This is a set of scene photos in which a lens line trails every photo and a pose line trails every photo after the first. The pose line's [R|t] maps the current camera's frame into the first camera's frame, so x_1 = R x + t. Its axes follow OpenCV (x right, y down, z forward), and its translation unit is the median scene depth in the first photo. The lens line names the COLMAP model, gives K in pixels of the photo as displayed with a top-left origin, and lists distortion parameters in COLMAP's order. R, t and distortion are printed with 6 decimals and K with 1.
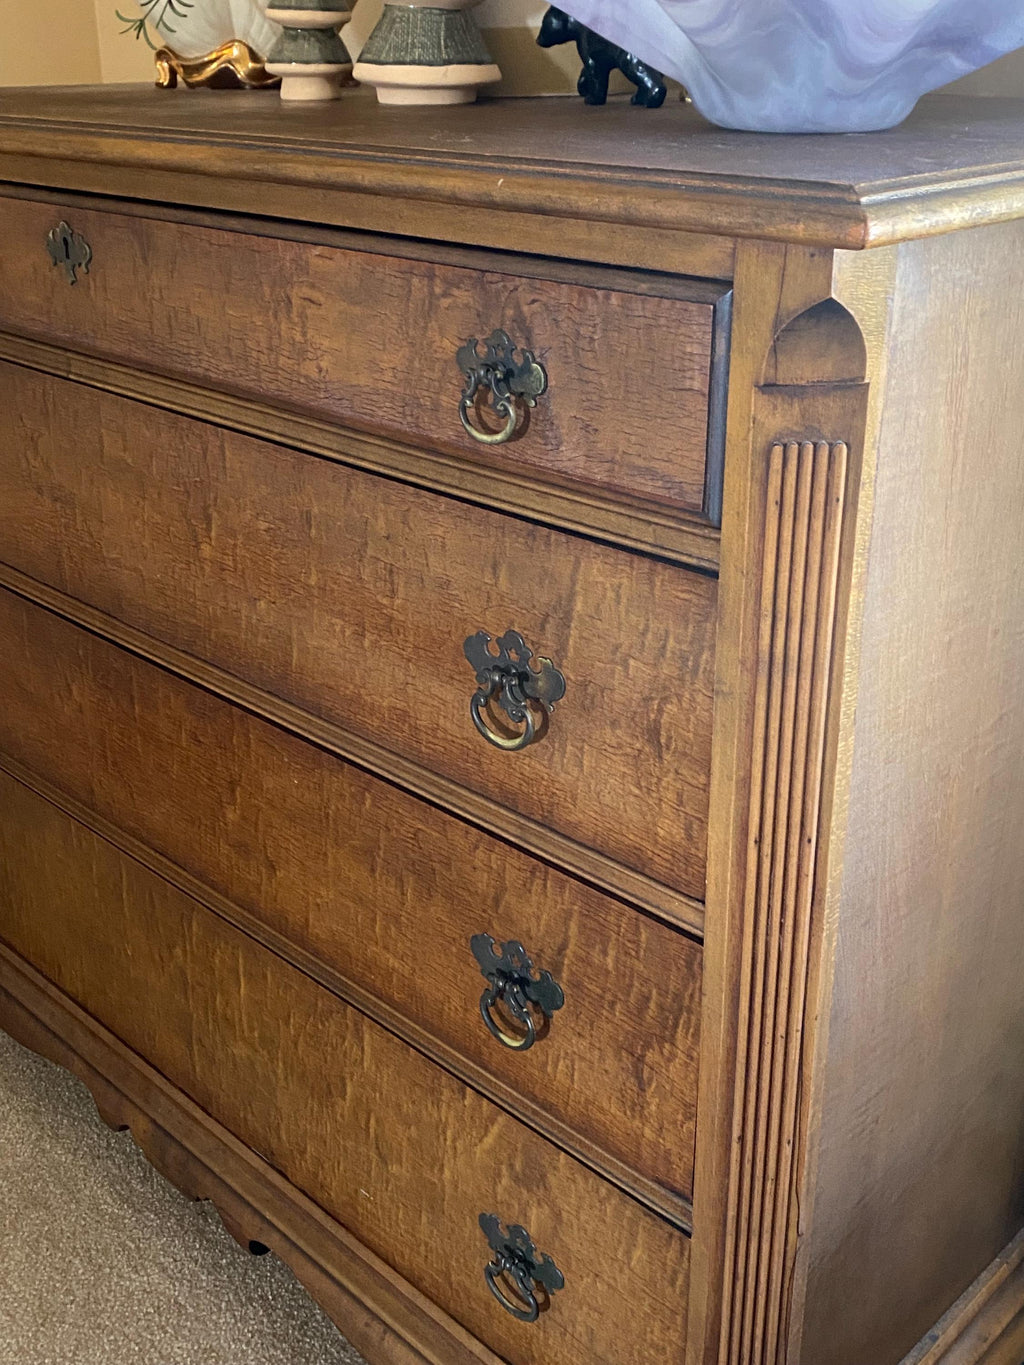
lens RADIAL K [[1432.5, 0, 511.5], [0, 1432.5, 674.0], [0, 0, 1]] dist [0.157233, -0.428912]
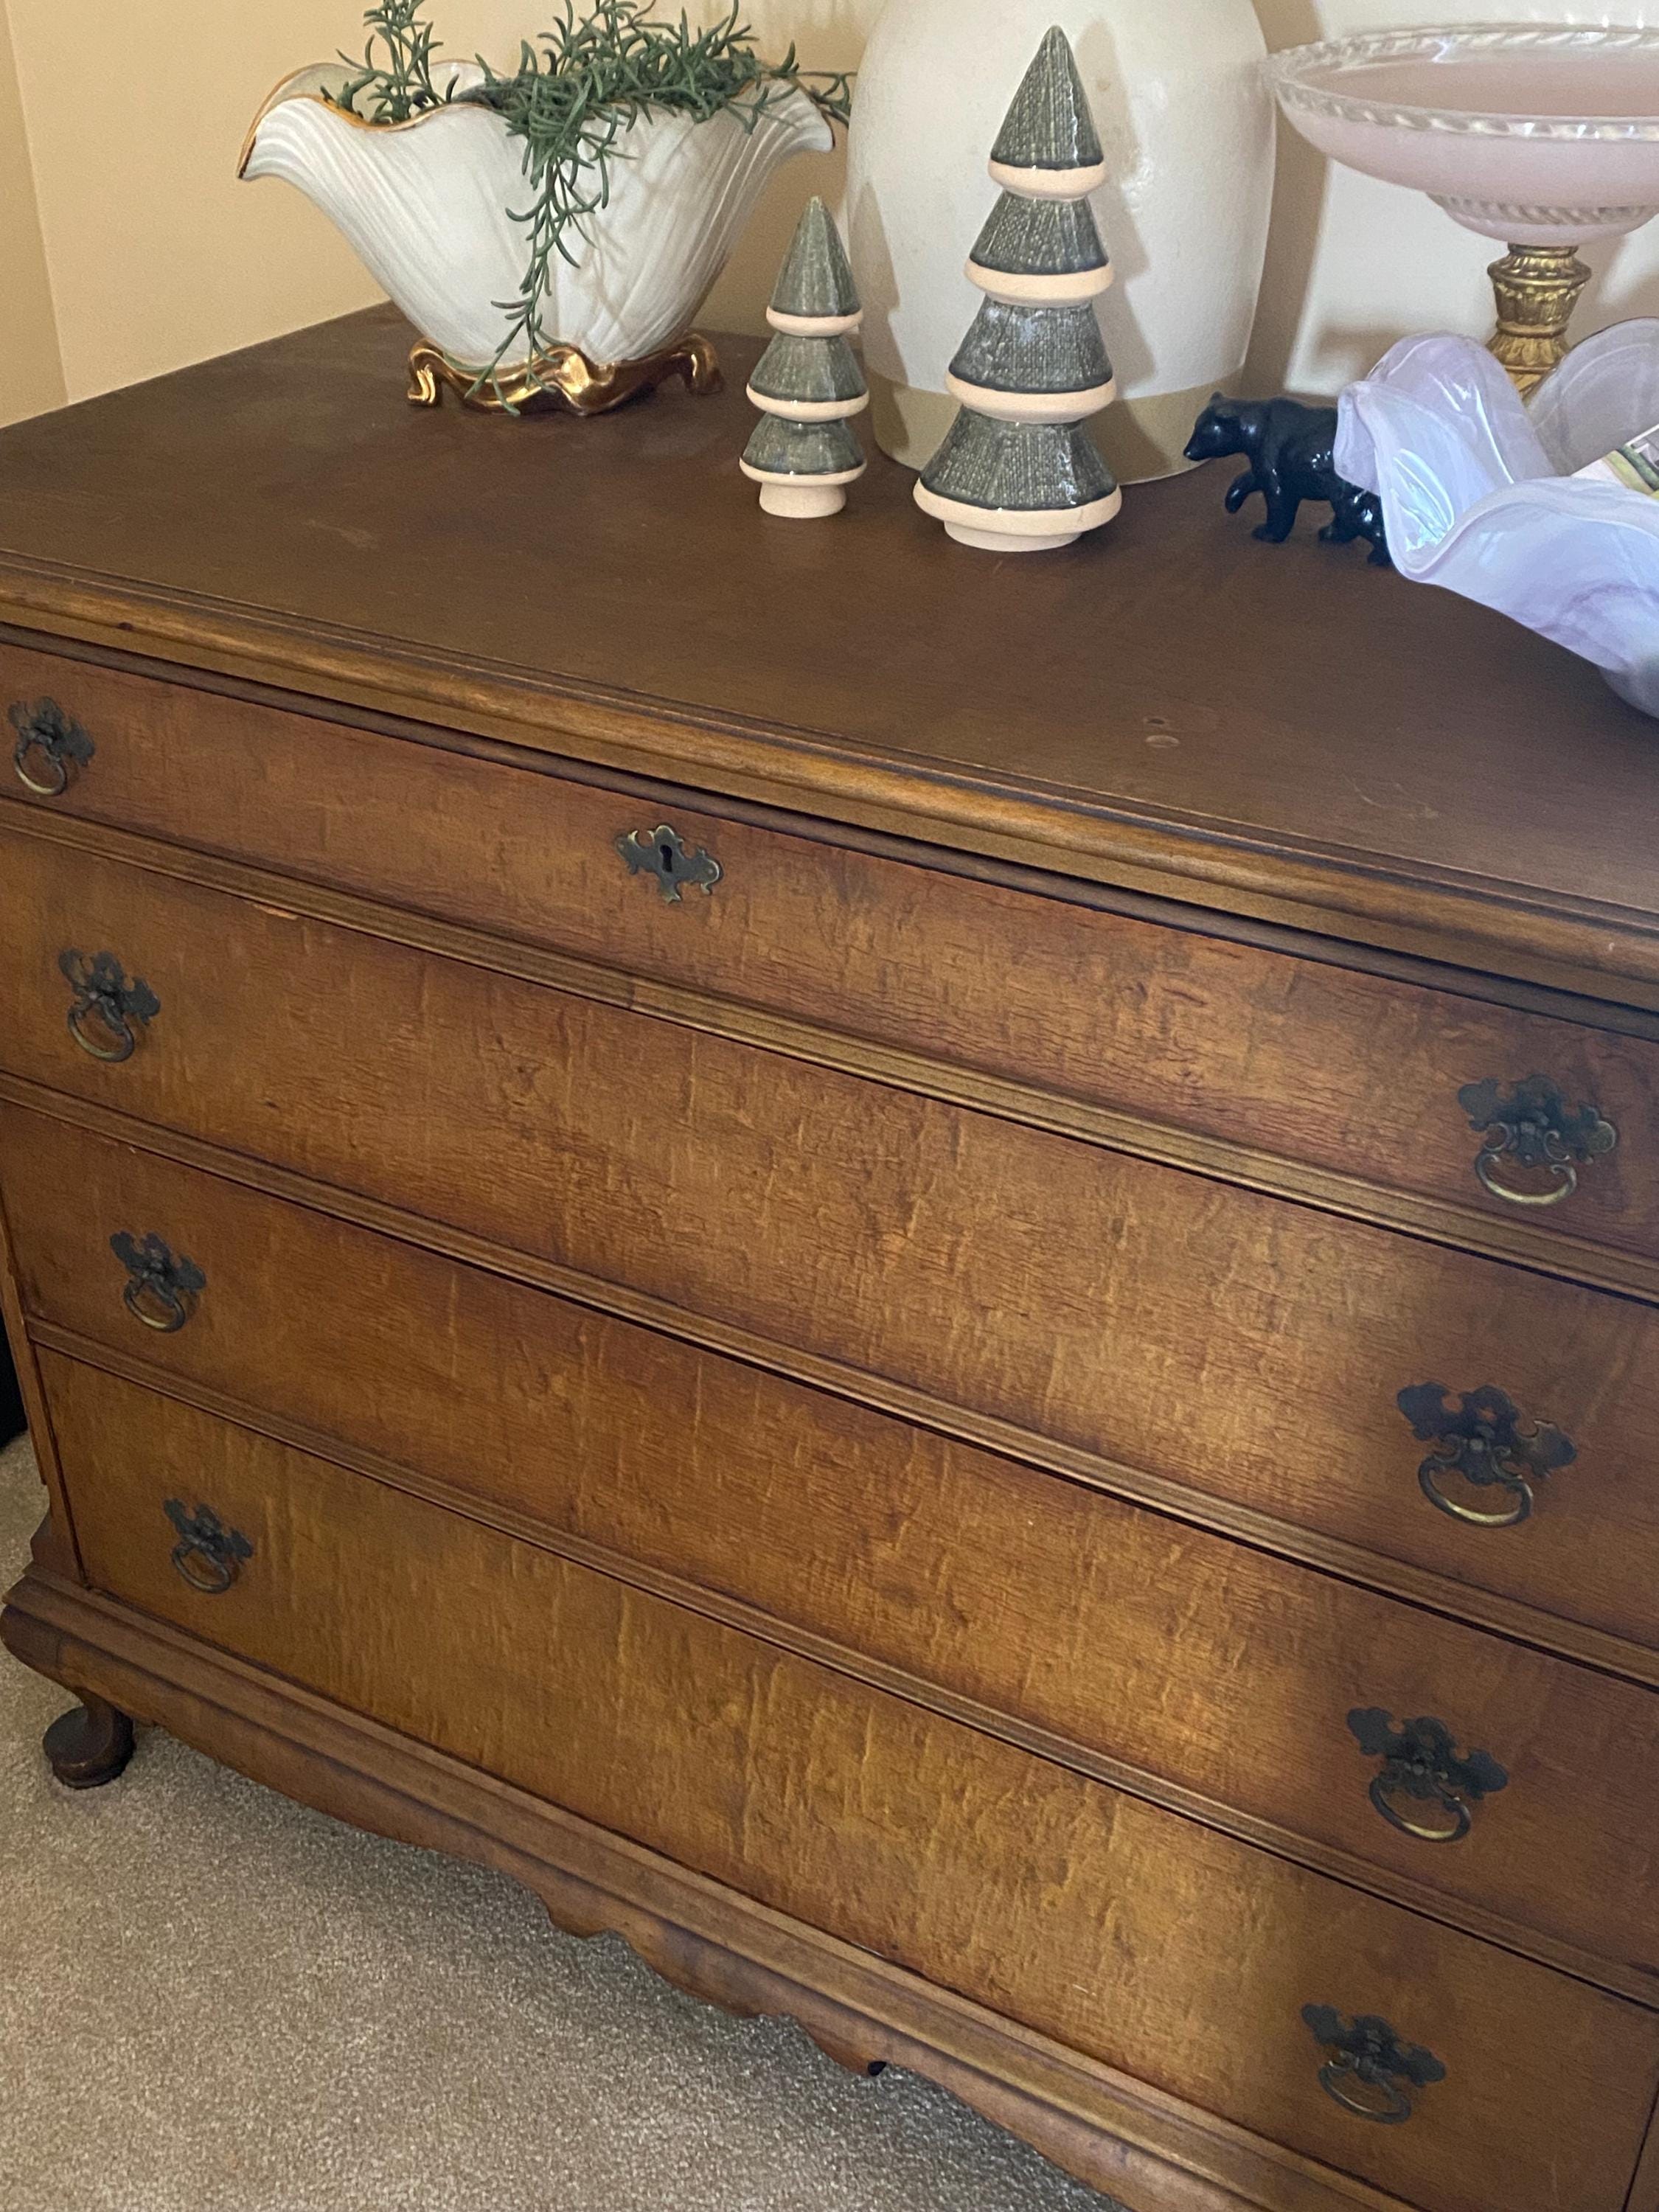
lens RADIAL K [[2325.2, 0, 793.2], [0, 2325.2, 1078.4], [0, 0, 1]] dist [0.173680, -0.519210]
pose [[0.966132, -0.133393, 0.220897, -0.576606], [0.105813, 0.985540, 0.132346, -0.372526], [-0.235357, -0.104490, 0.966276, -0.144802]]
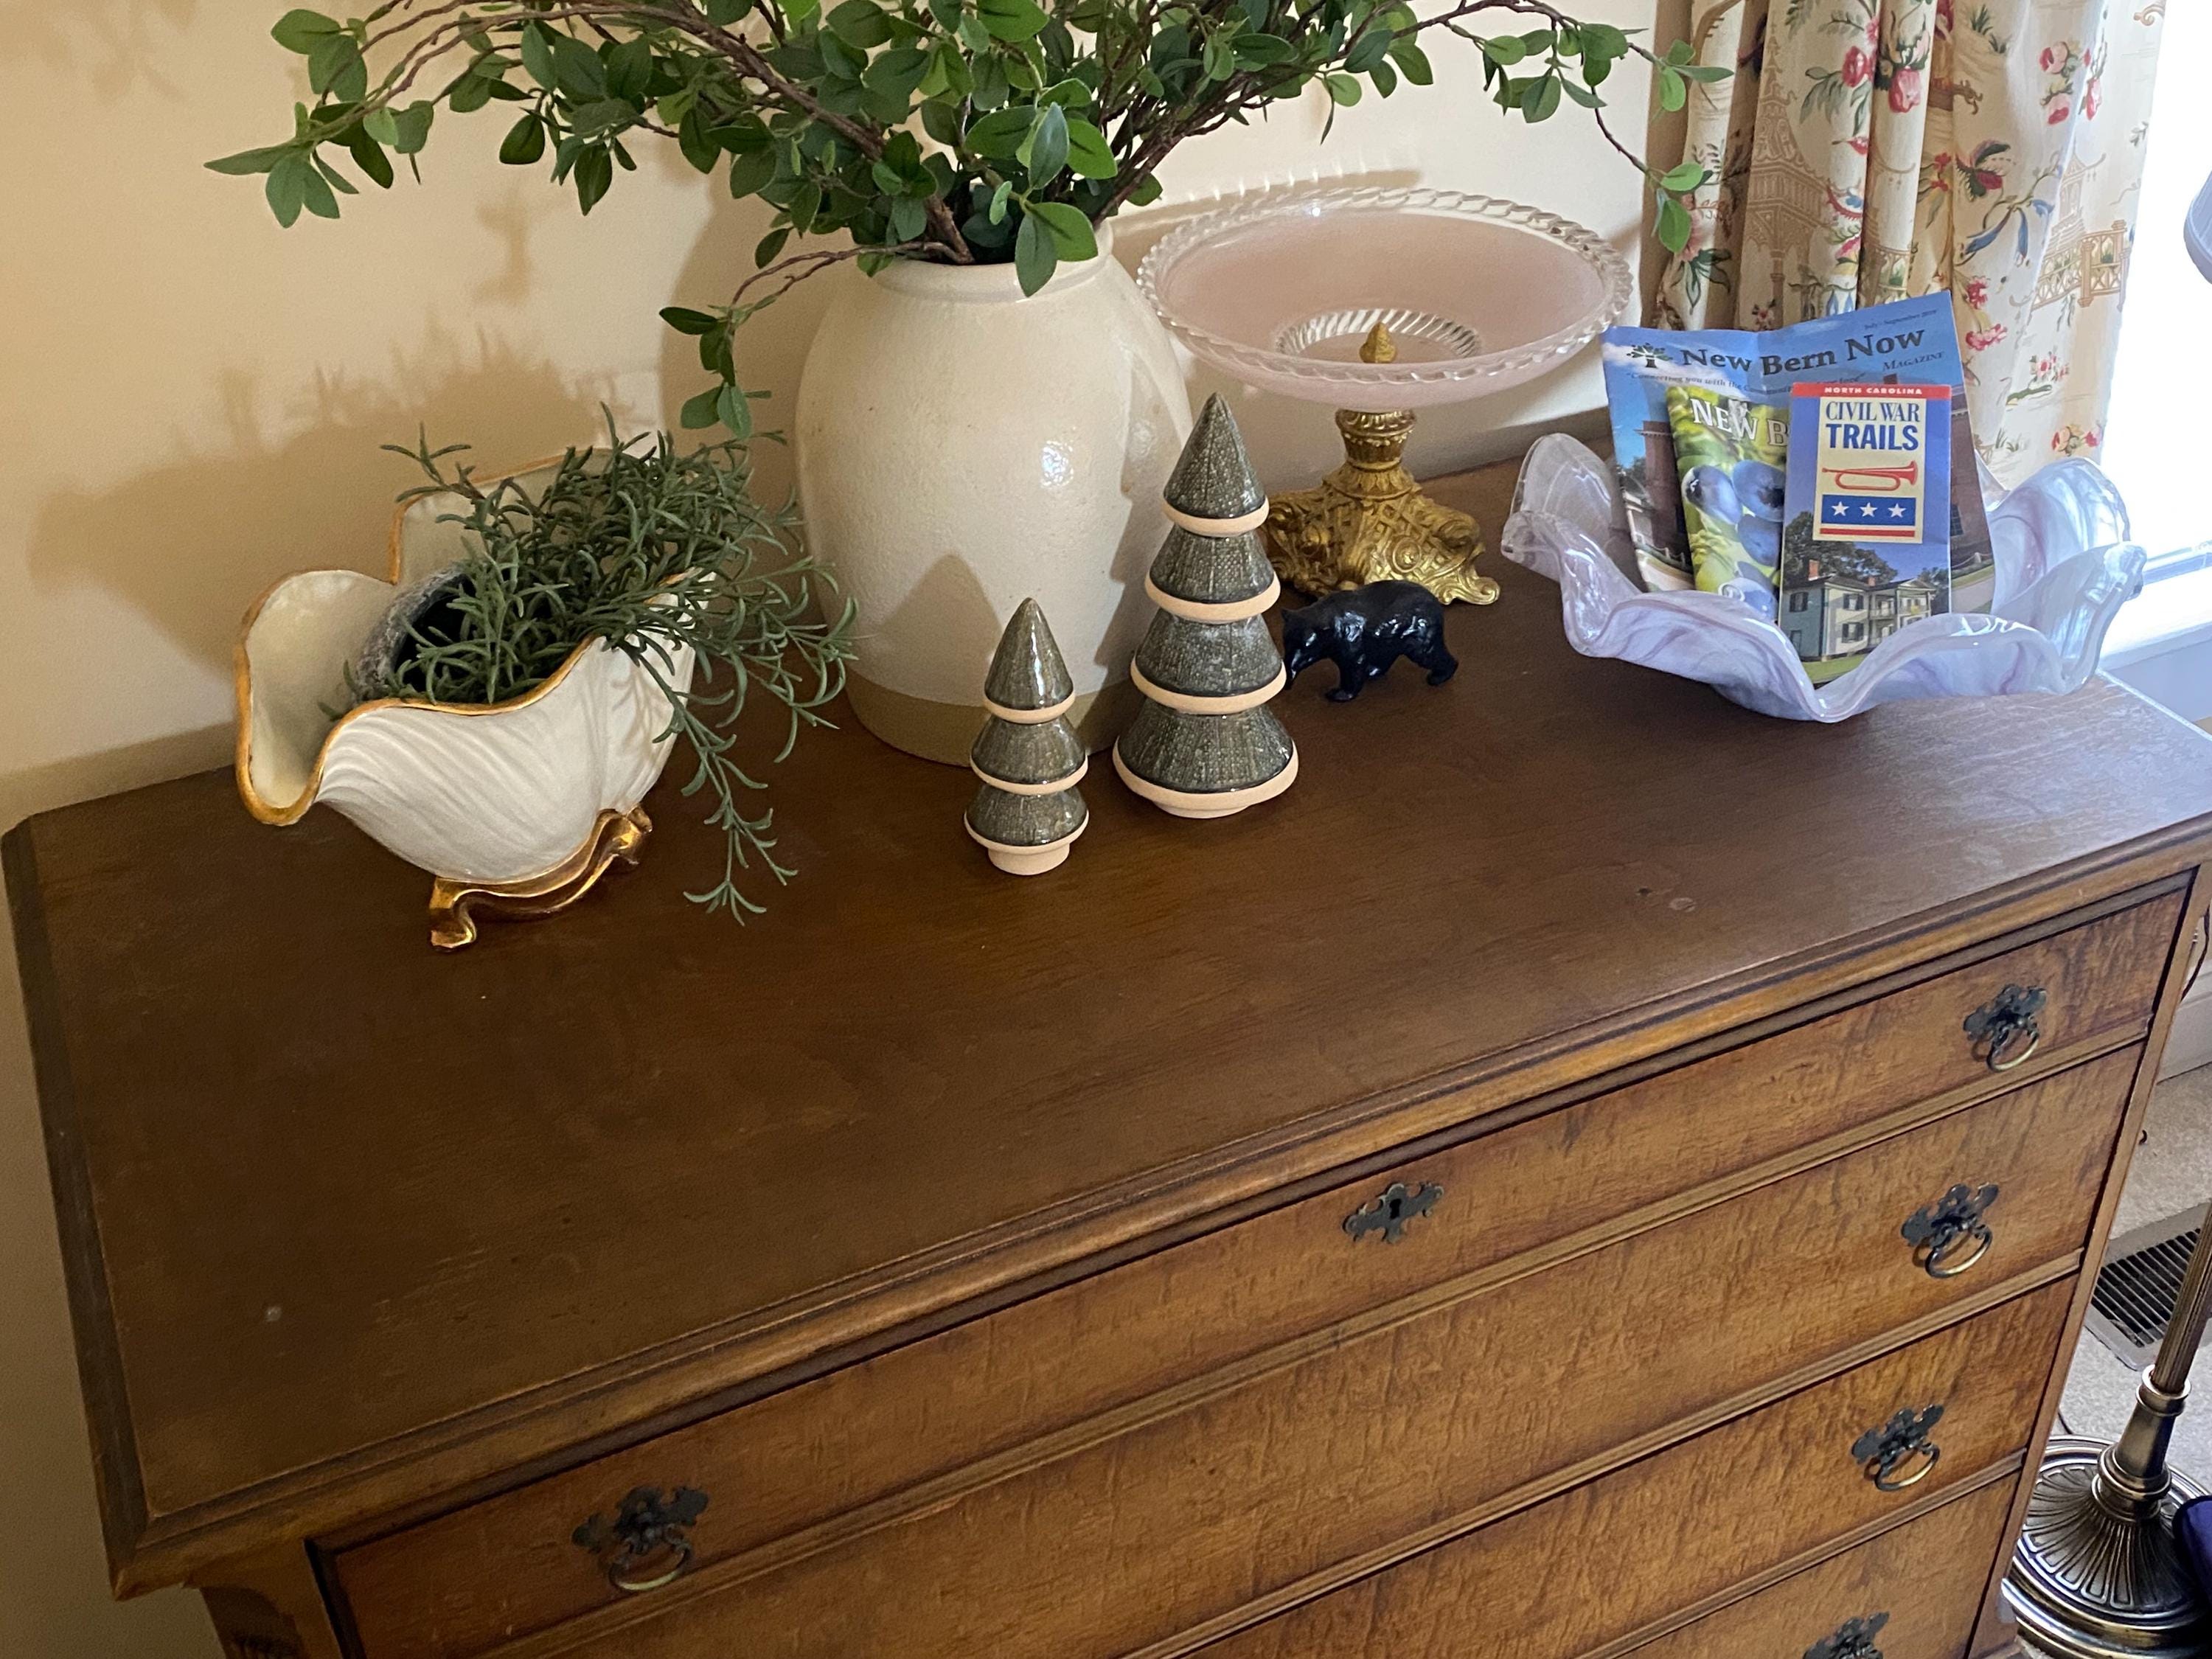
lens RADIAL K [[2332.5, 0, 1140.6], [0, 2332.5, 827.9], [0, 0, 1]] dist [0.086025, -0.183878]
pose [[0.328150, -0.528391, 0.783020, -1.366478], [0.397521, 0.829194, 0.392955, -1.126811], [-0.856910, 0.182319, 0.482146, 0.538723]]
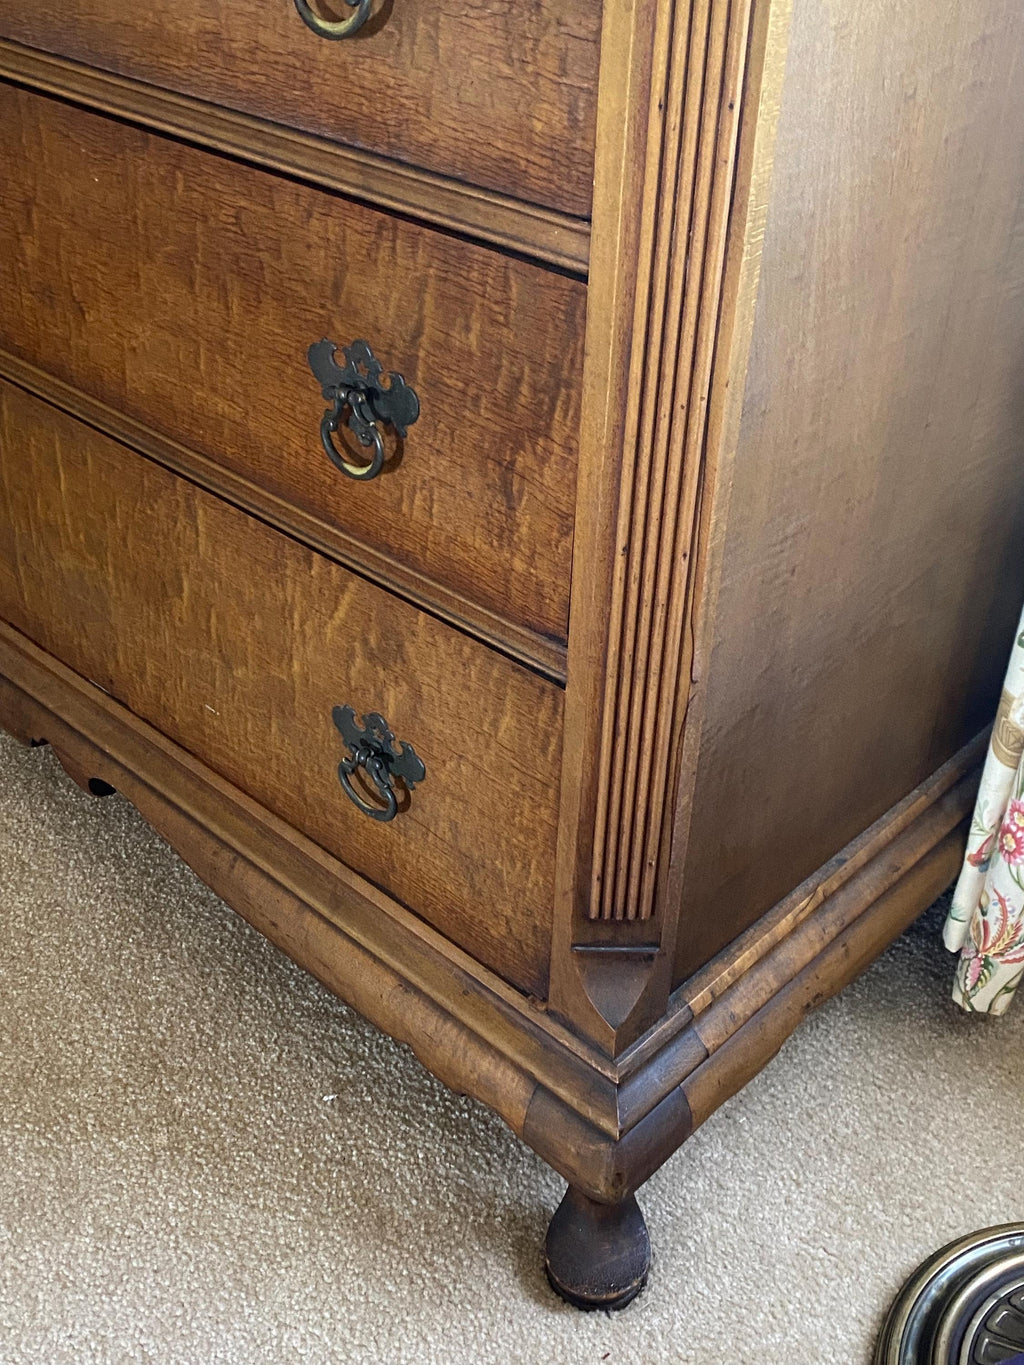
lens RADIAL K [[1432.5, 0, 511.5], [0, 1432.5, 674.0], [0, 0, 1]] dist [0.157233, -0.428912]
pose [[0.998790, 0.012648, 0.047519, 0.049725], [-0.021371, 0.981971, 0.187822, 0.212615], [-0.044287, -0.188611, 0.981053, 0.175159]]
